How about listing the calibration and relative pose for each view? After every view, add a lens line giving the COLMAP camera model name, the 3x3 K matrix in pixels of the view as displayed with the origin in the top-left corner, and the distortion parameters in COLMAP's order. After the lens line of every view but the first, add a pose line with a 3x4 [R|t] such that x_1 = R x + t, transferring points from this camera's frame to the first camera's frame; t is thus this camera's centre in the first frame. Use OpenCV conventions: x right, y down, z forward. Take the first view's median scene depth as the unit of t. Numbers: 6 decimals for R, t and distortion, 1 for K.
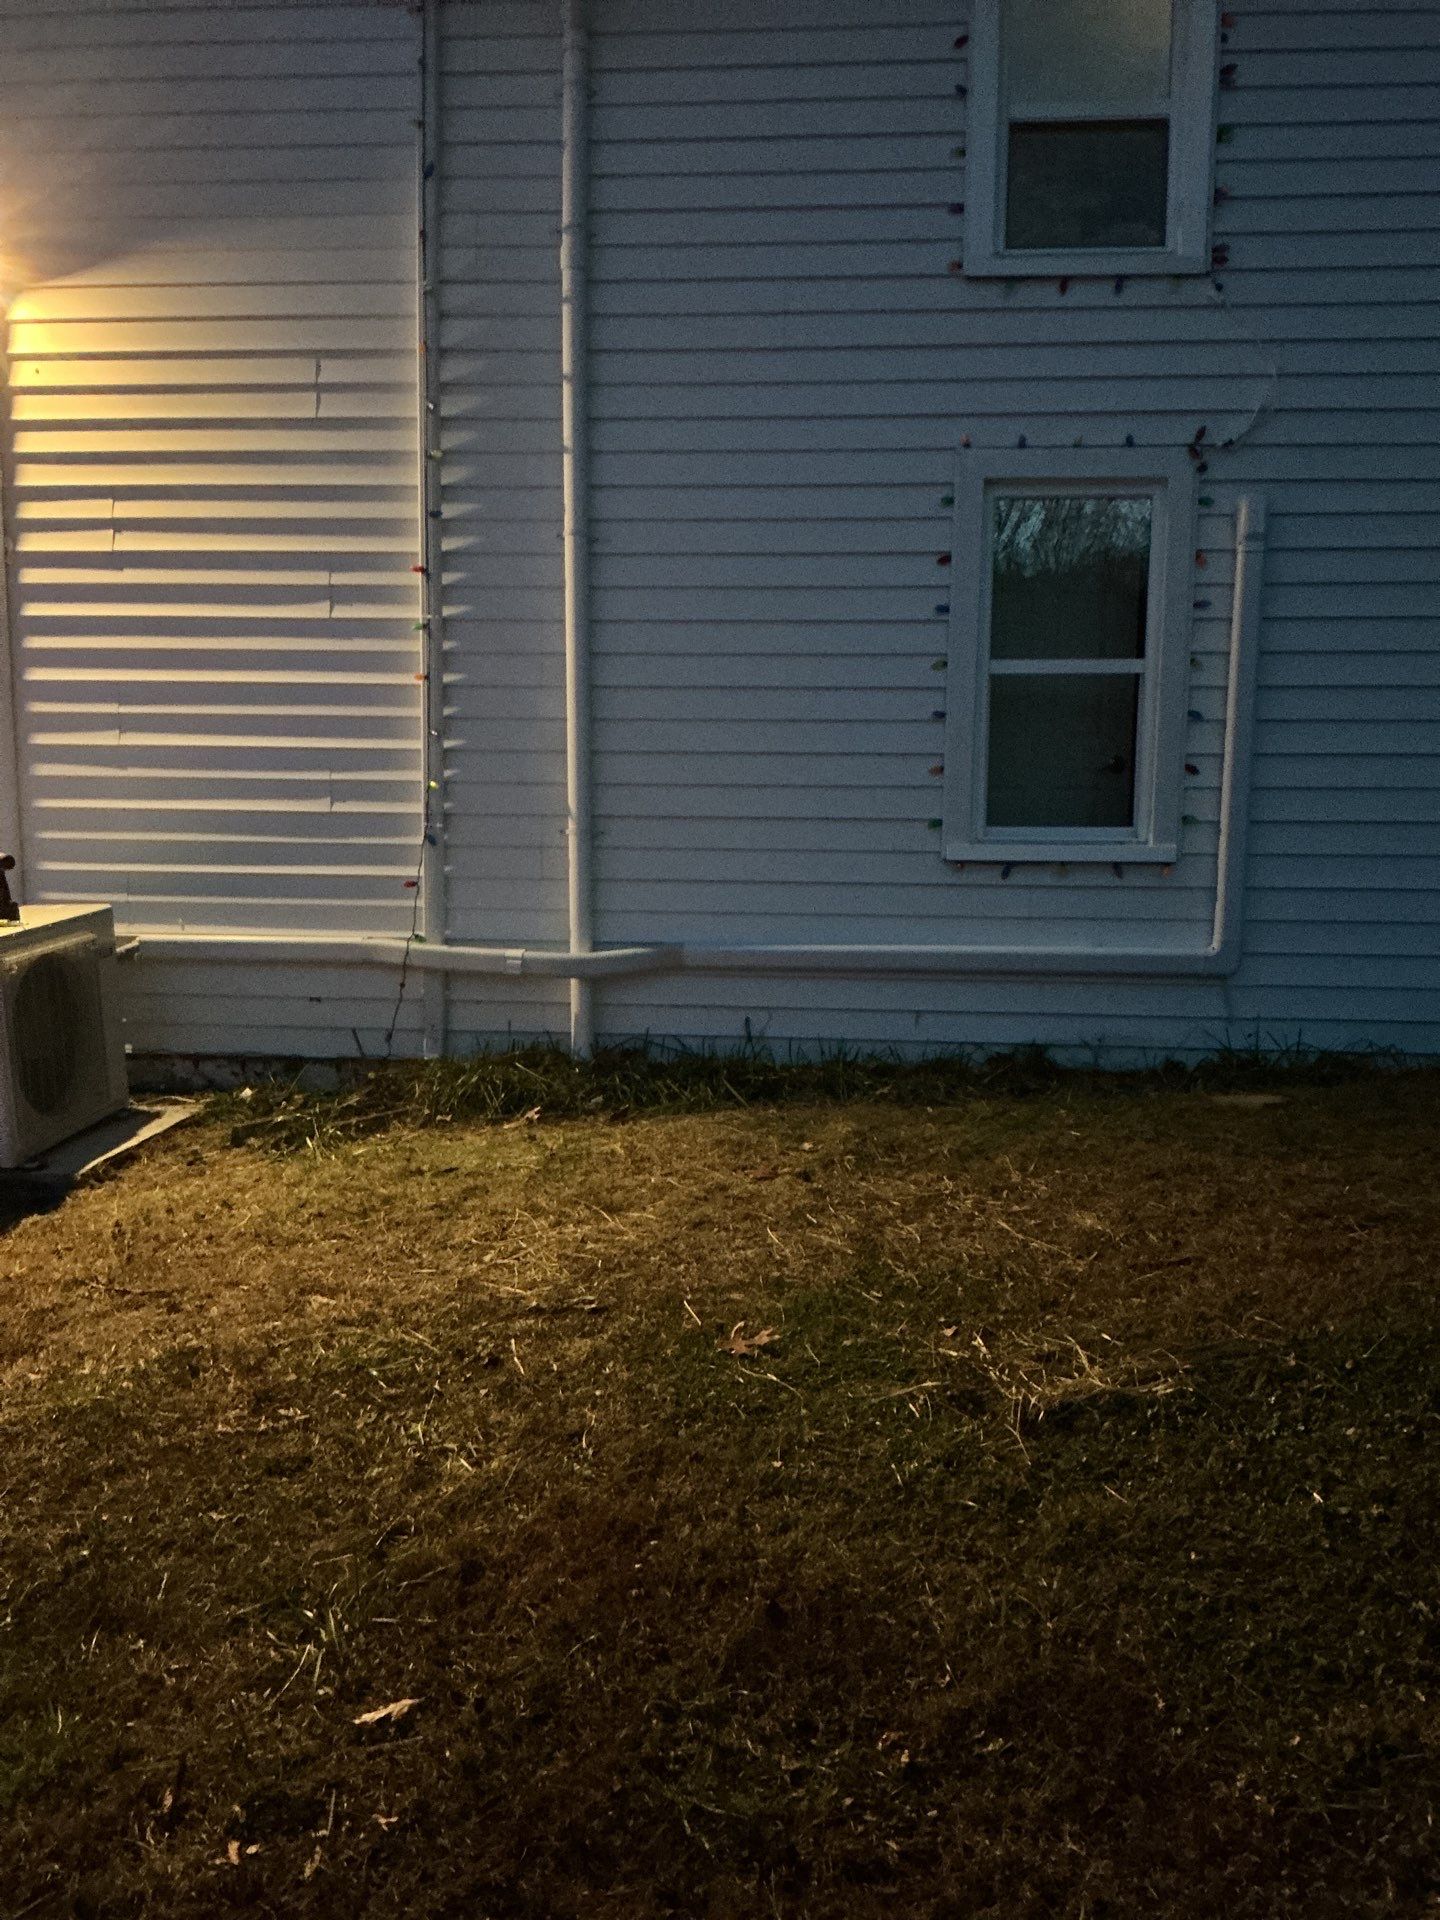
lens RADIAL K [[1579.2, 0, 729.1], [0, 1579.2, 914.2], [0, 0, 1]] dist [0.031839, -0.075320]
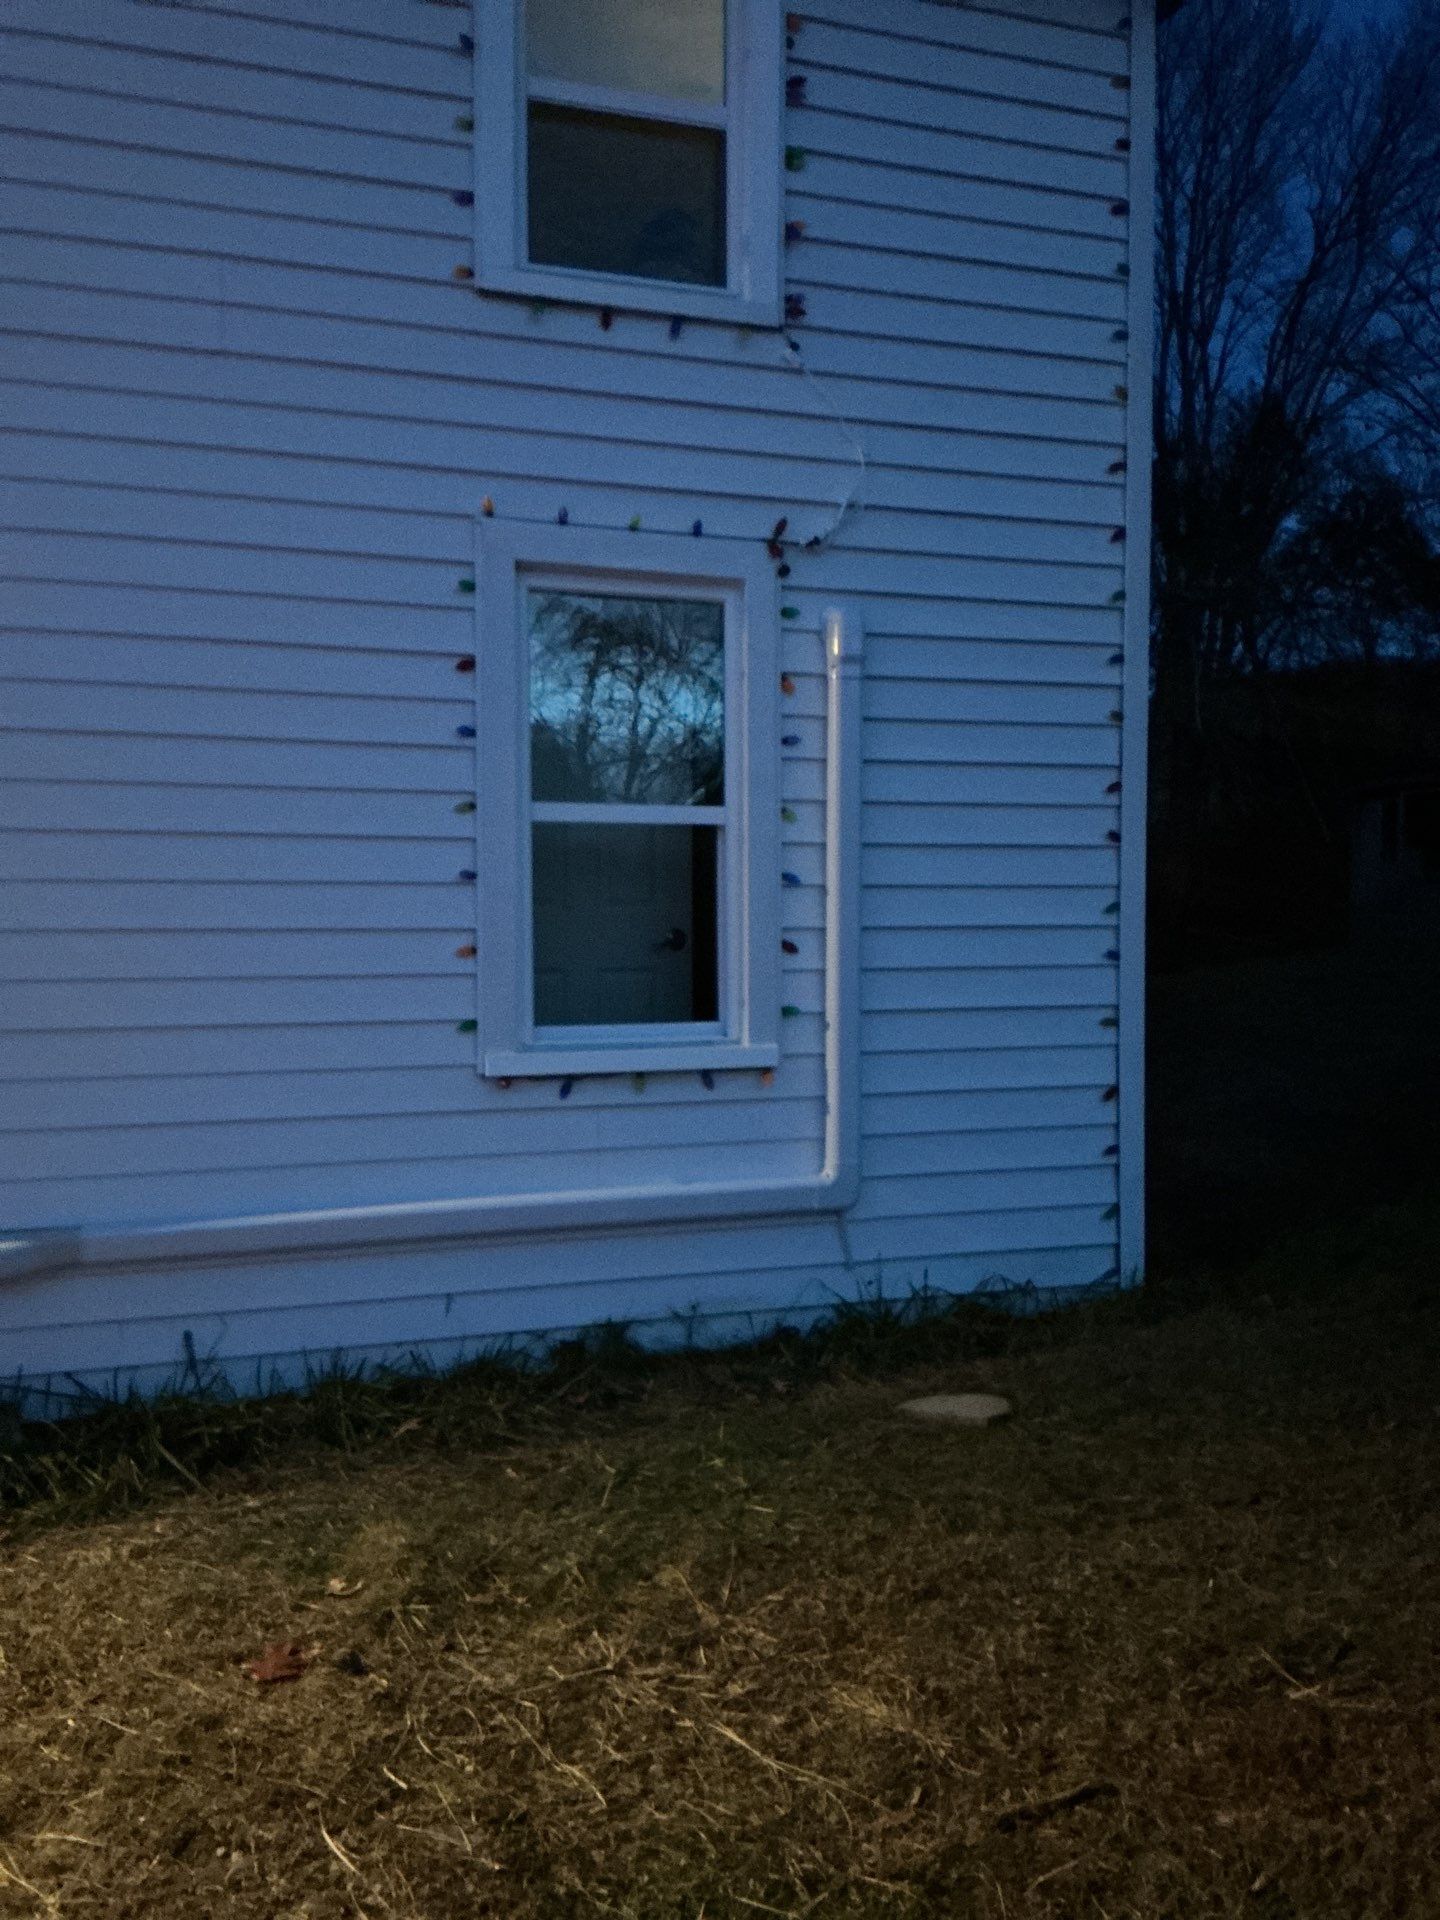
lens RADIAL K [[1531.3, 0, 723.9], [0, 1531.3, 946.4], [0, 0, 1]] dist [0.128689, -0.215822]
pose [[0.916371, -0.012877, 0.400122, -0.042365], [0.042541, 0.996955, -0.065346, -0.043348], [-0.398063, 0.076903, 0.914129, 0.316407]]
